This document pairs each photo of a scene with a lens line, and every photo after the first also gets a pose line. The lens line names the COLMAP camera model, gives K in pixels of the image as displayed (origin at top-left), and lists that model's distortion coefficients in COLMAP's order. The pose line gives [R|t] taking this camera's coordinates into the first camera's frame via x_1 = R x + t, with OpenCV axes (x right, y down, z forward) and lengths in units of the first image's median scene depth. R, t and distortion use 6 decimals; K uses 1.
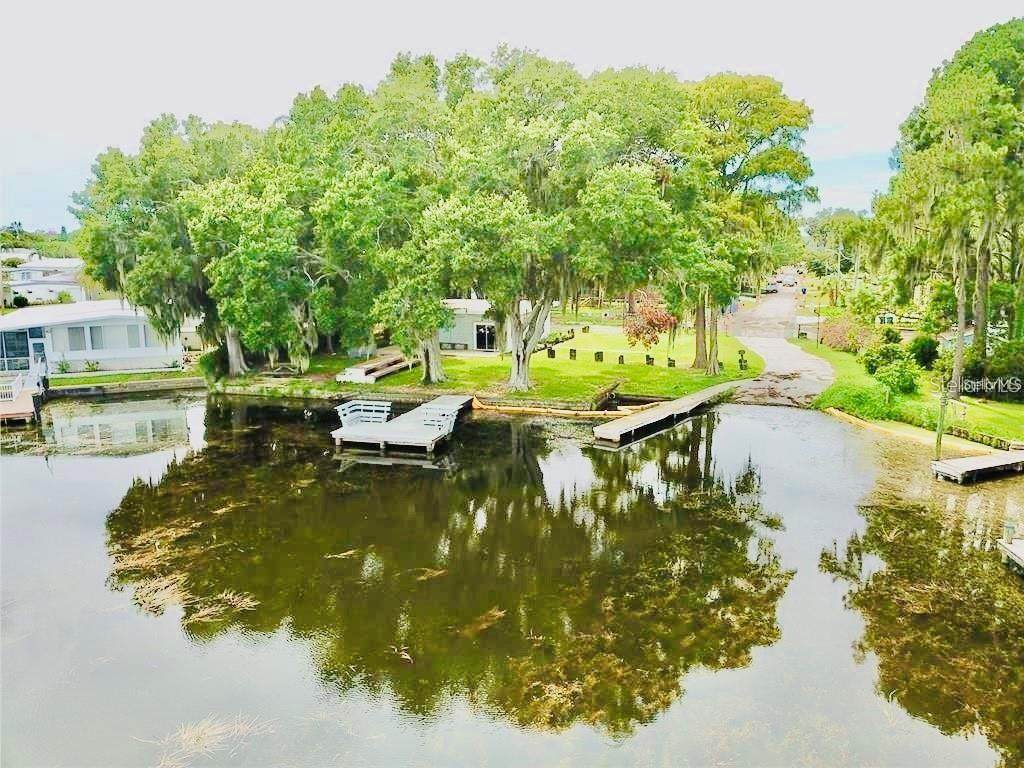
lens RADIAL K [[790.2, 0, 512.0], [0, 790.2, 384.0], [0, 0, 1]] dist [0.006542, 0.000631]
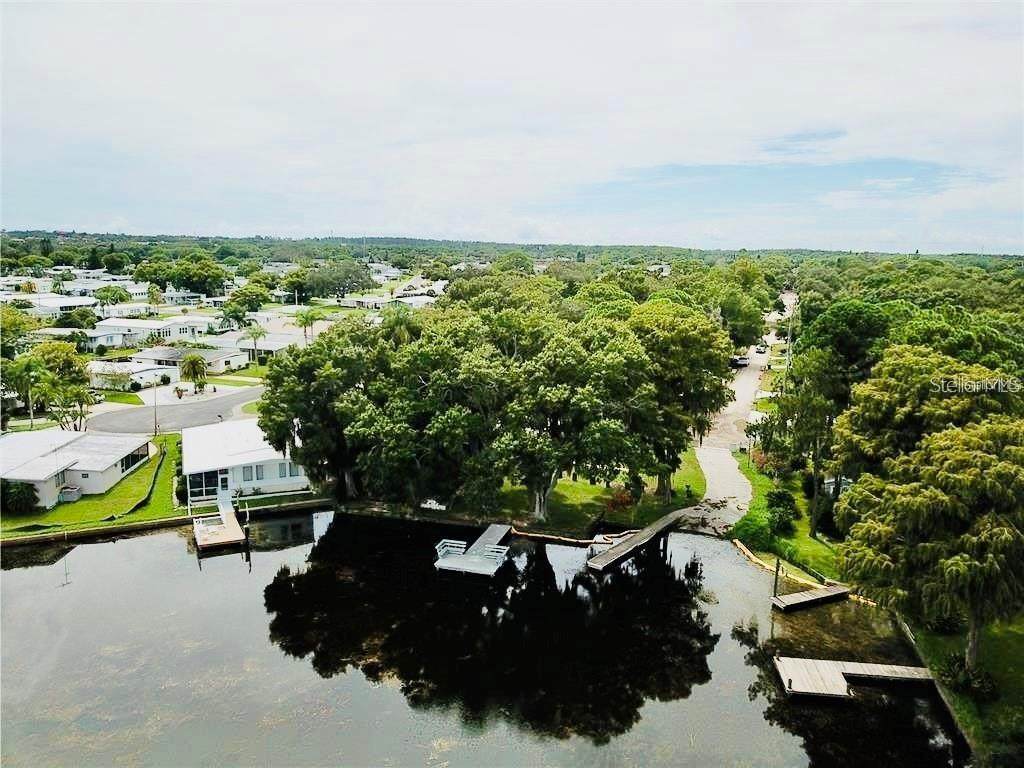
lens RADIAL K [[763.0, 0, 522.9], [0, 763.0, 382.1], [0, 0, 1]] dist [0.003034, 0.000527]
pose [[0.999754, 0.019347, 0.010810, -0.048007], [-0.019134, 0.999627, -0.019462, -0.236046], [-0.011183, 0.019251, 0.999752, -0.513483]]
